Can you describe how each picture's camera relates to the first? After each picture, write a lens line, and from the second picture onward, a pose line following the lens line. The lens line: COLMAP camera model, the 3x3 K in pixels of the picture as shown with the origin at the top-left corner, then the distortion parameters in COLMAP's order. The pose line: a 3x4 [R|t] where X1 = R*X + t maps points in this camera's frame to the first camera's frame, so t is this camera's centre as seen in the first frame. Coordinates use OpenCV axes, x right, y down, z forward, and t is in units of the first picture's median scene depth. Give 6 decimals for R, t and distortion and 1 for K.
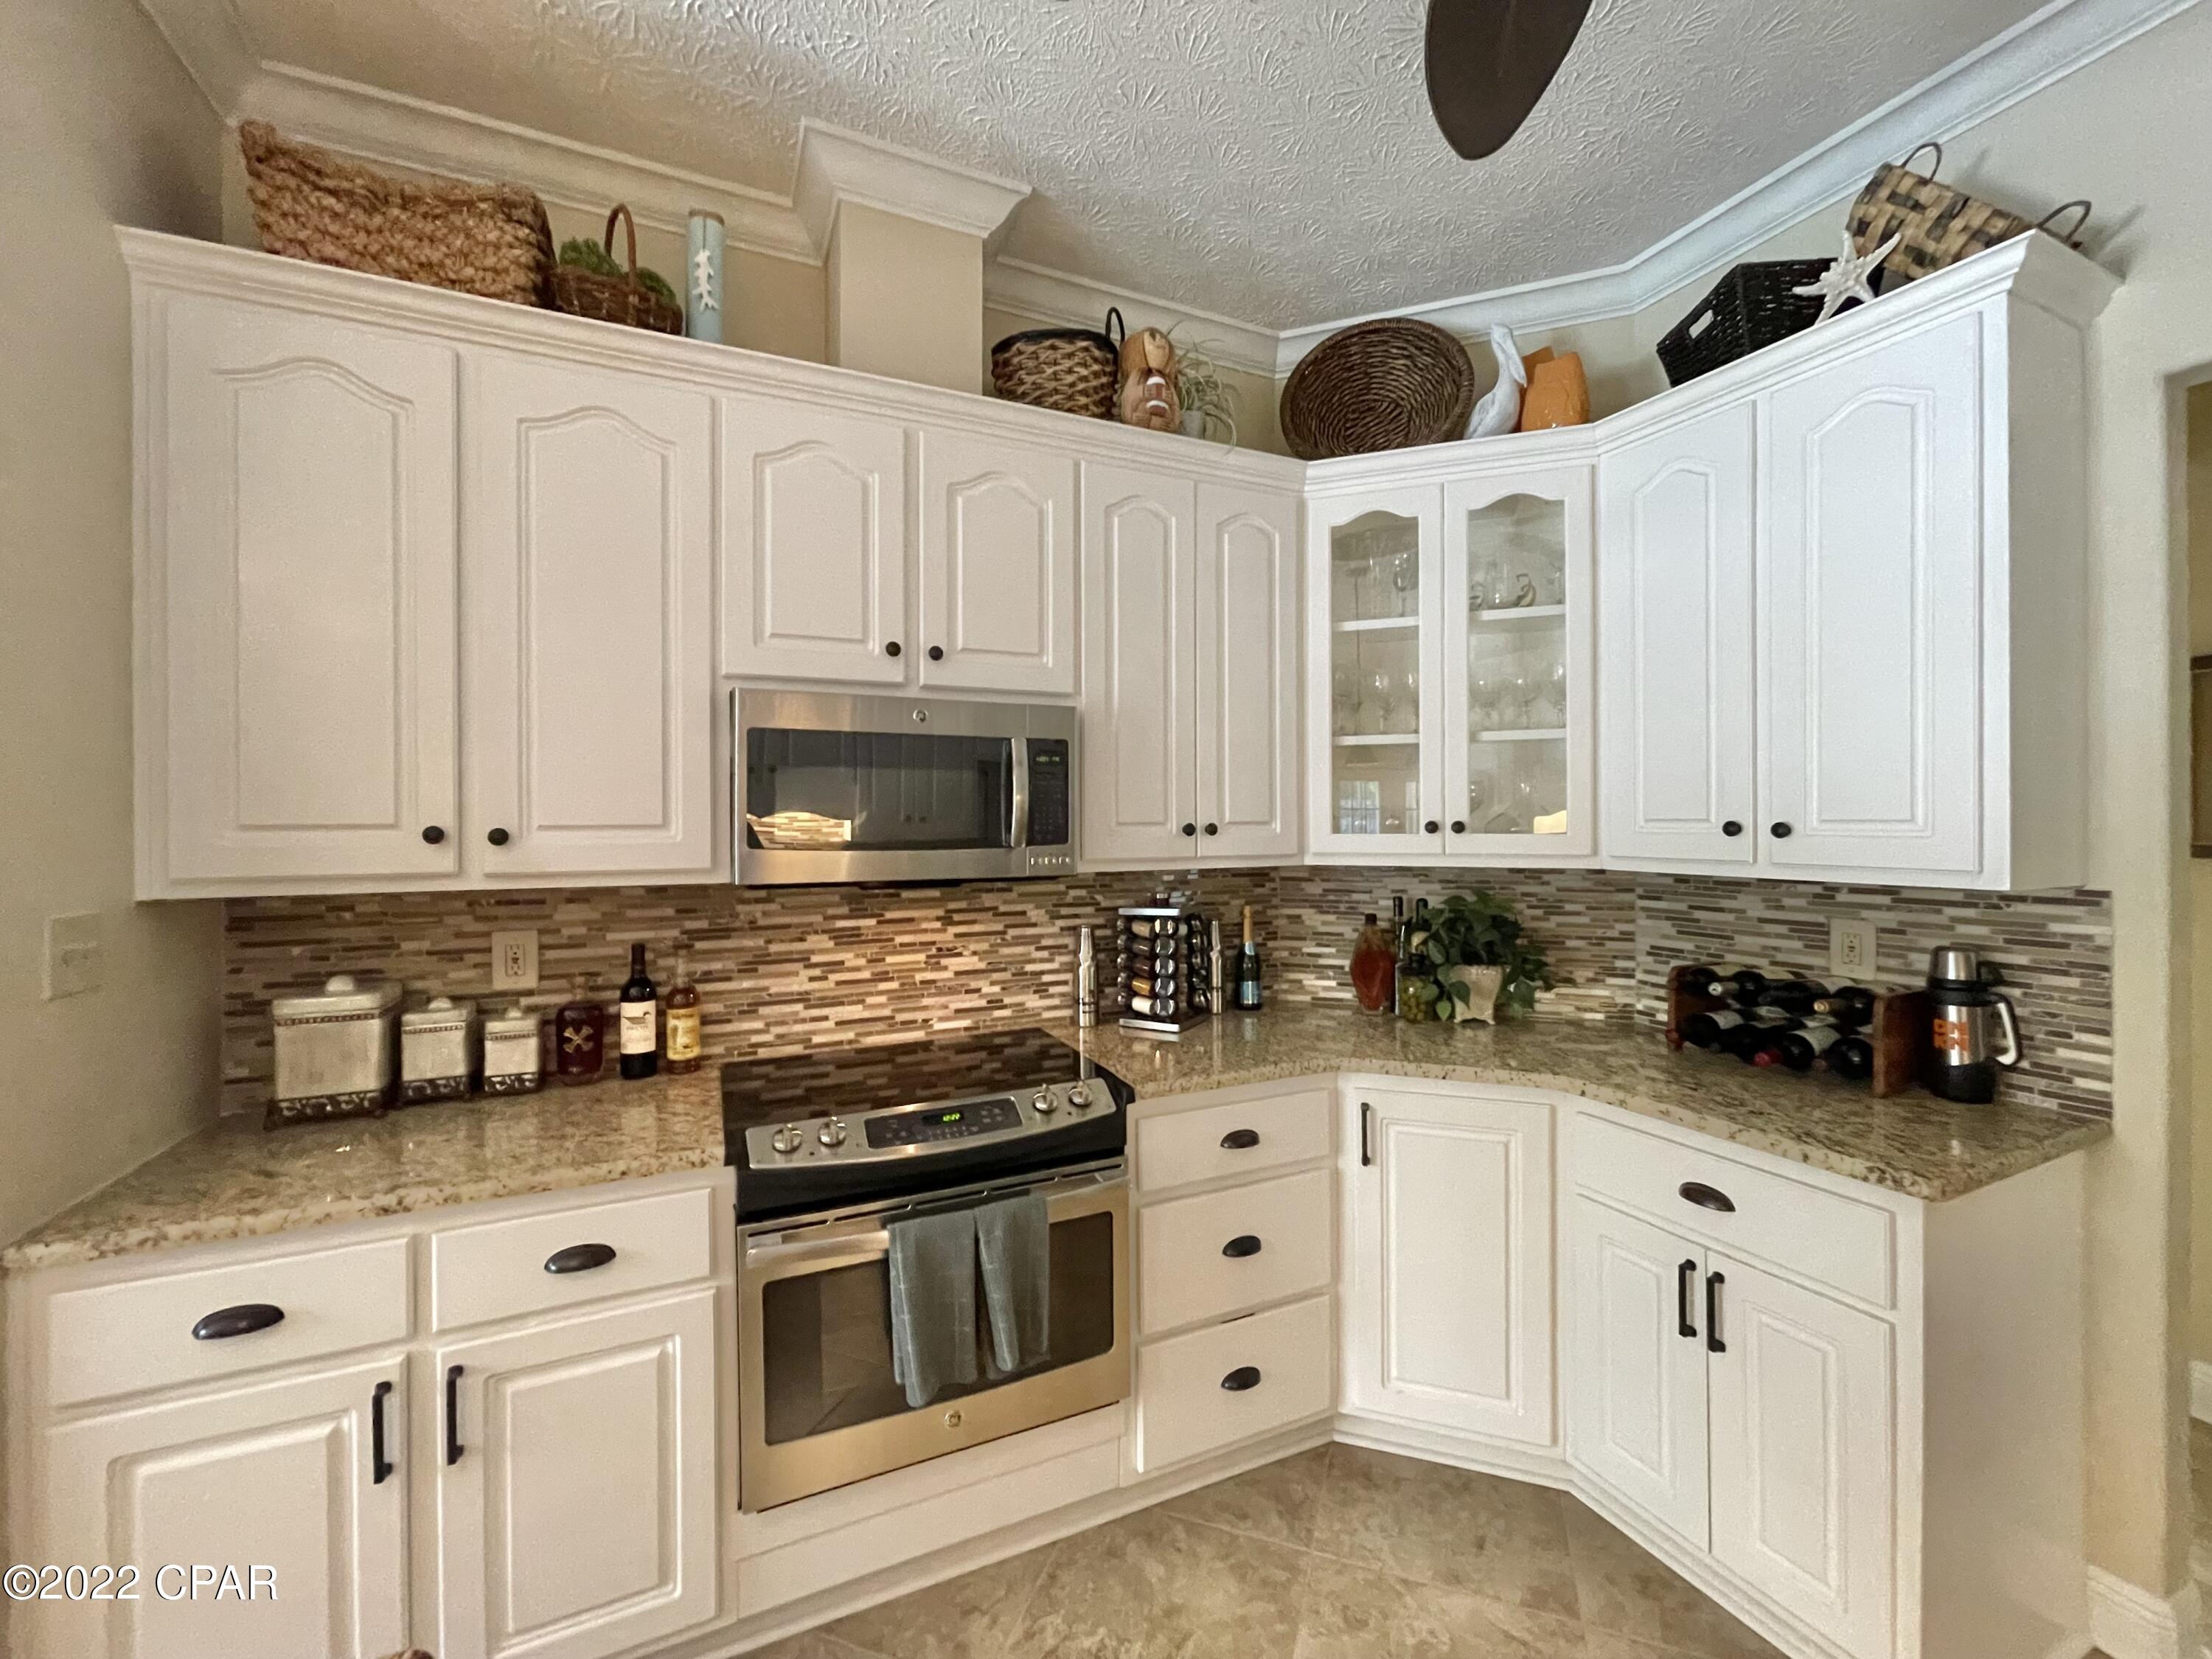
lens RADIAL K [[896.5, 0, 1111.0], [0, 896.5, 820.3], [0, 0, 1]] dist [0.000176, 0.001708]
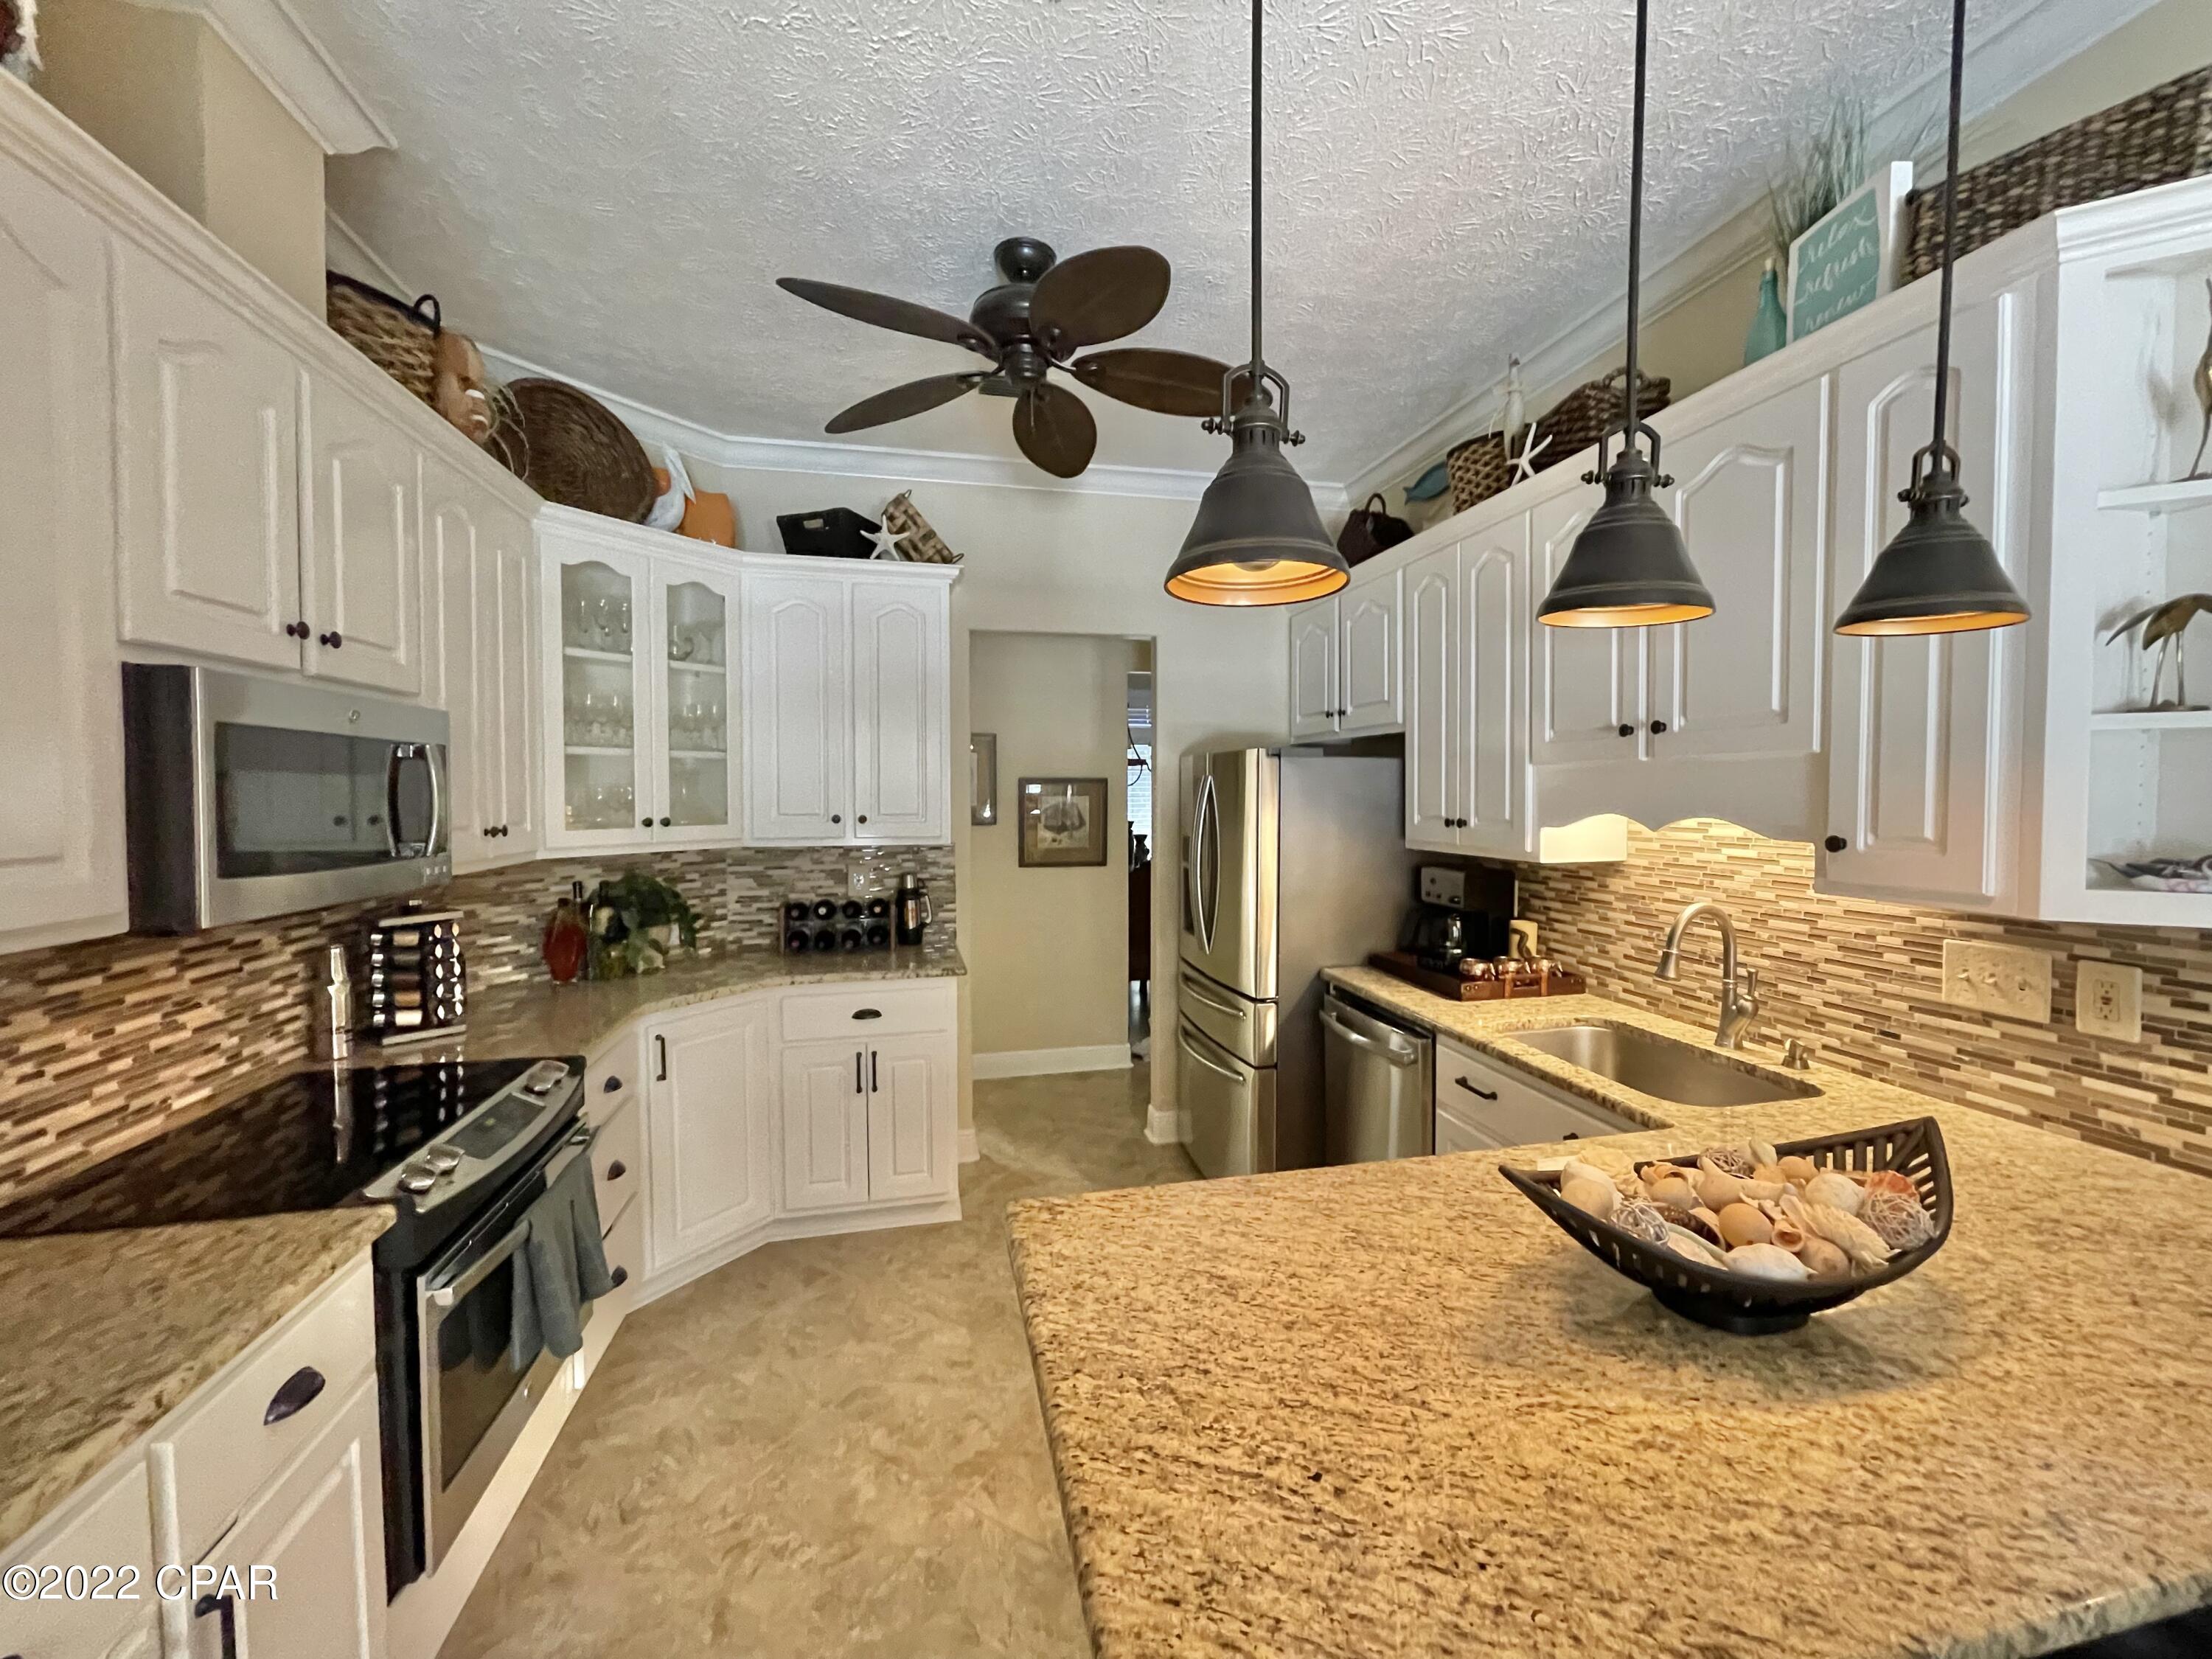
lens RADIAL K [[896.5, 0, 1115.8], [0, 896.5, 828.2], [0, 0, 1]] dist [0.000176, 0.001708]
pose [[0.206889, -0.035610, 0.977716, -0.780002], [0.003662, 0.999359, 0.035623, -0.028173], [-0.978358, -0.003790, 0.206886, 0.070132]]
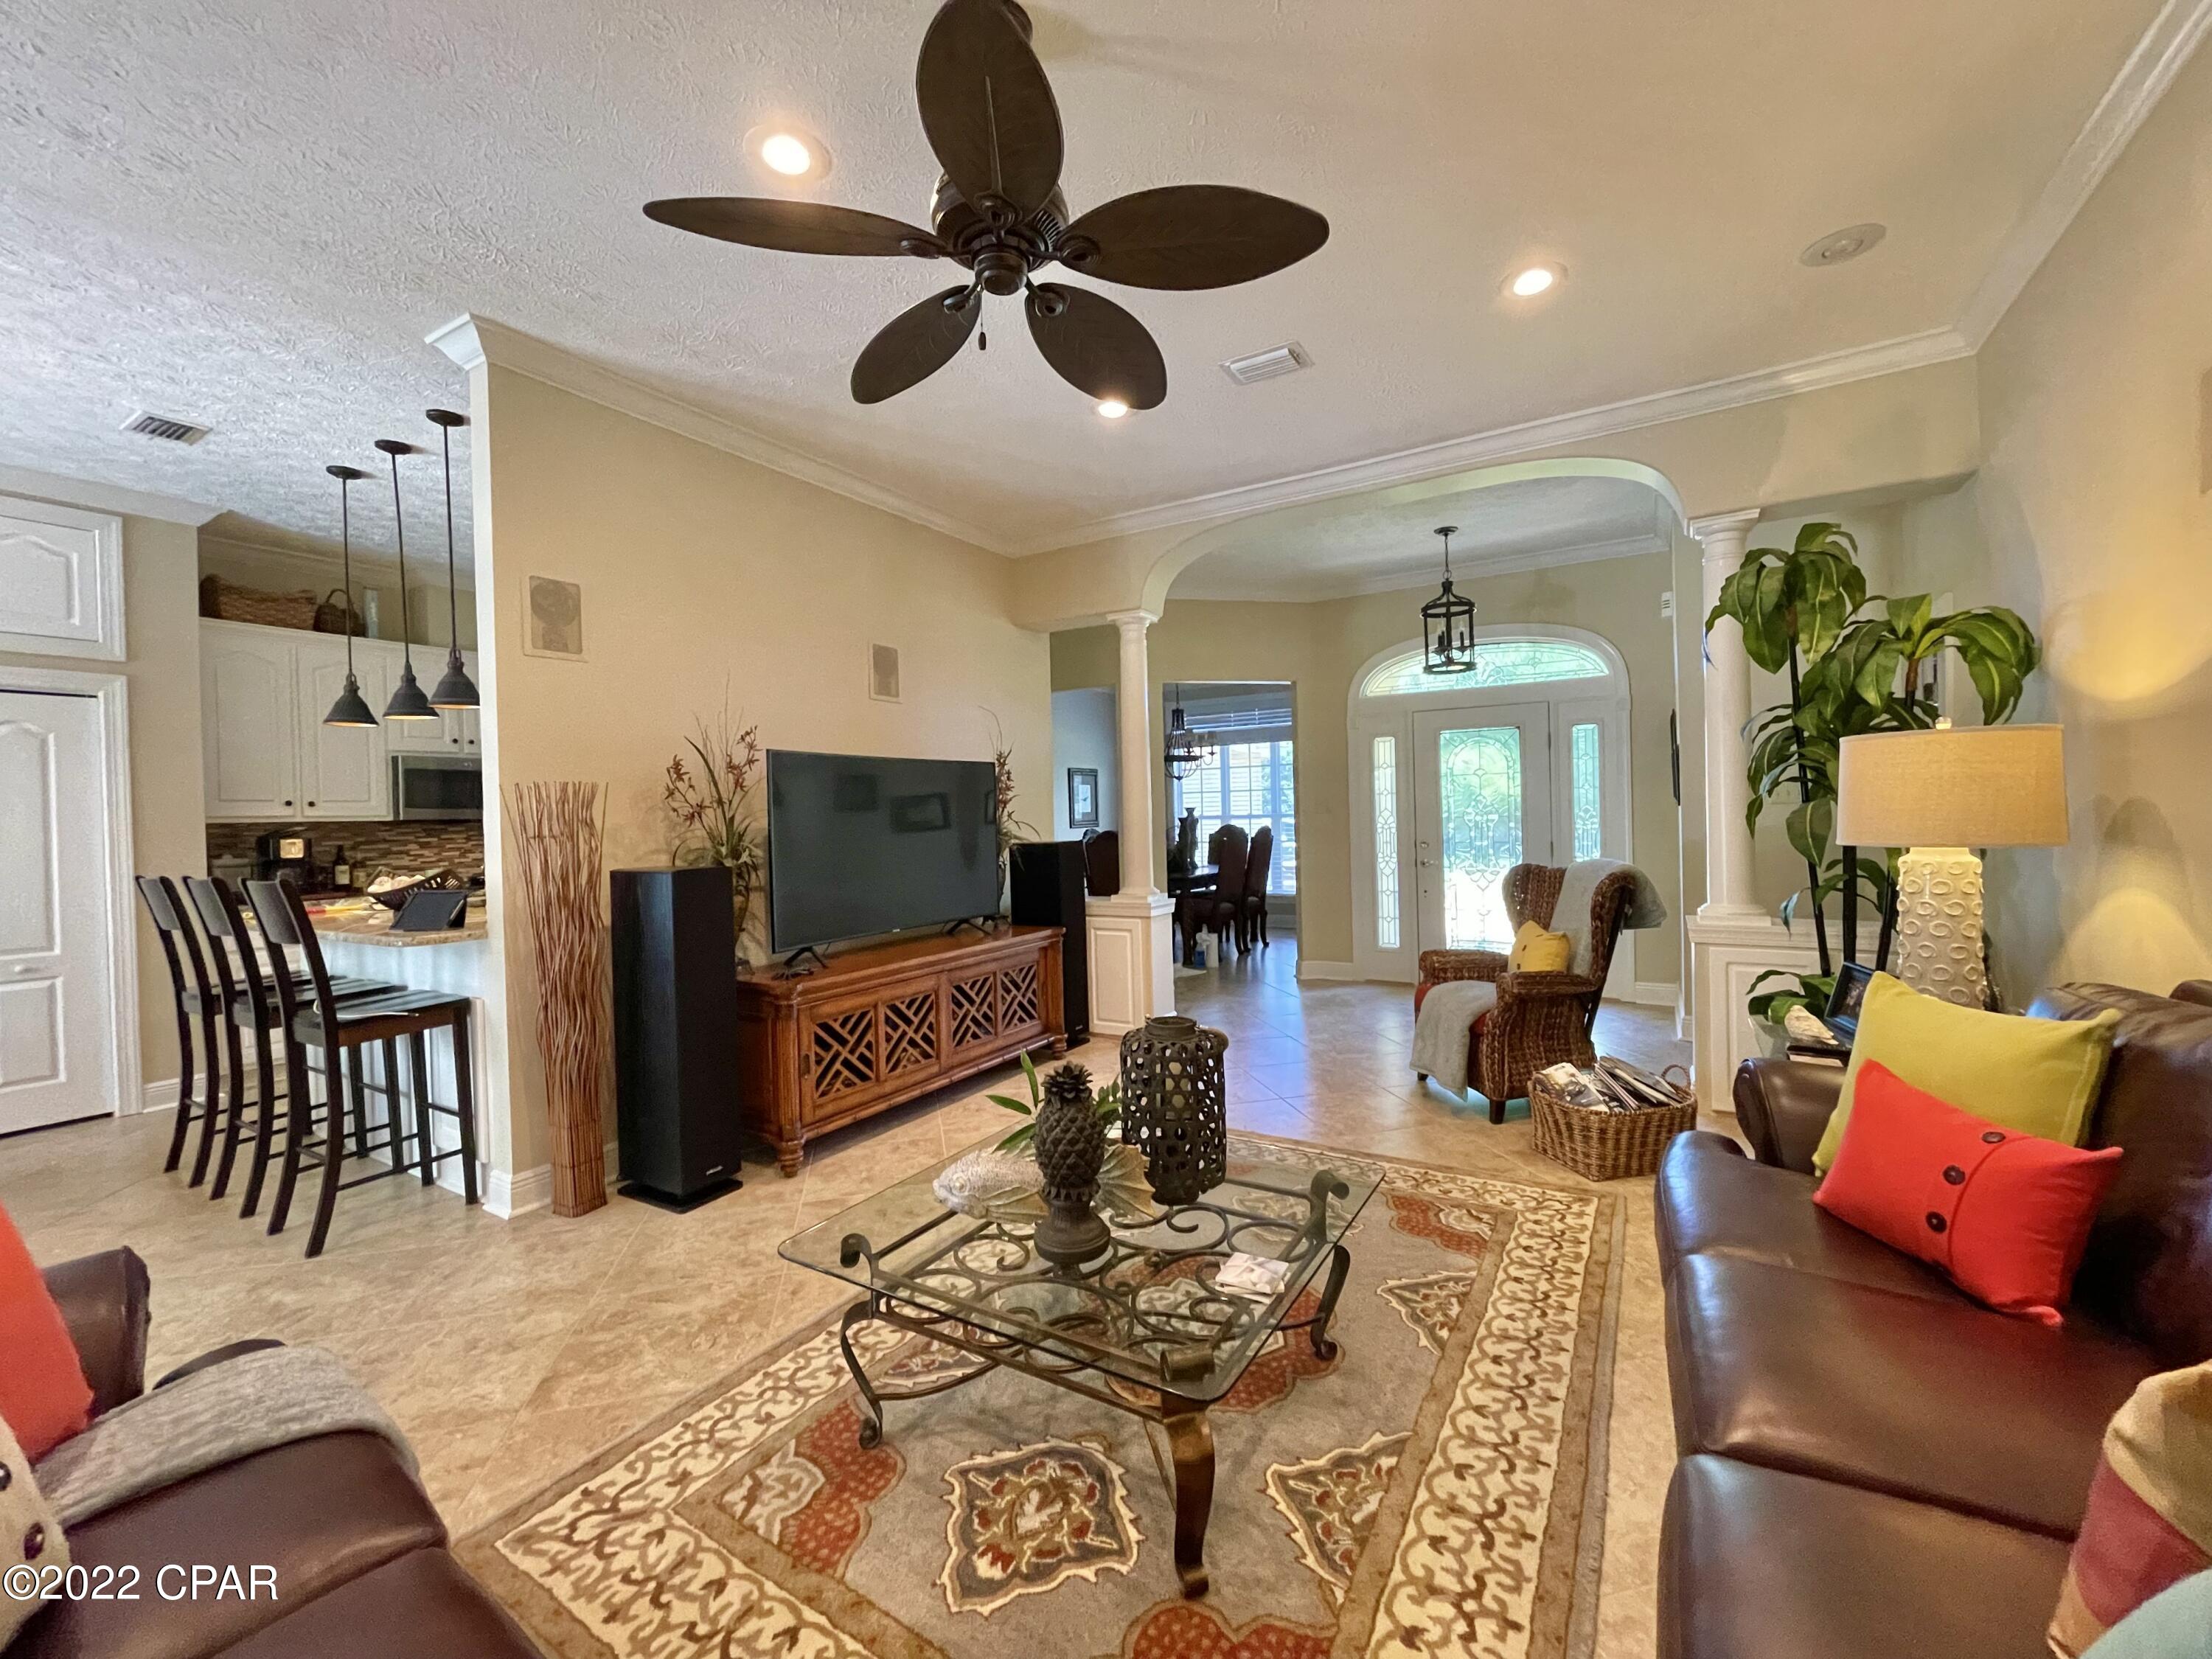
lens RADIAL K [[896.5, 0, 1104.7], [0, 896.5, 820.4], [0, 0, 1]] dist [0.000176, 0.001708]
pose [[0.837896, -0.020267, 0.545454, -0.057899], [0.021583, 0.999759, 0.003994, 0.088737], [-0.545403, 0.008426, 0.838131, -2.225582]]
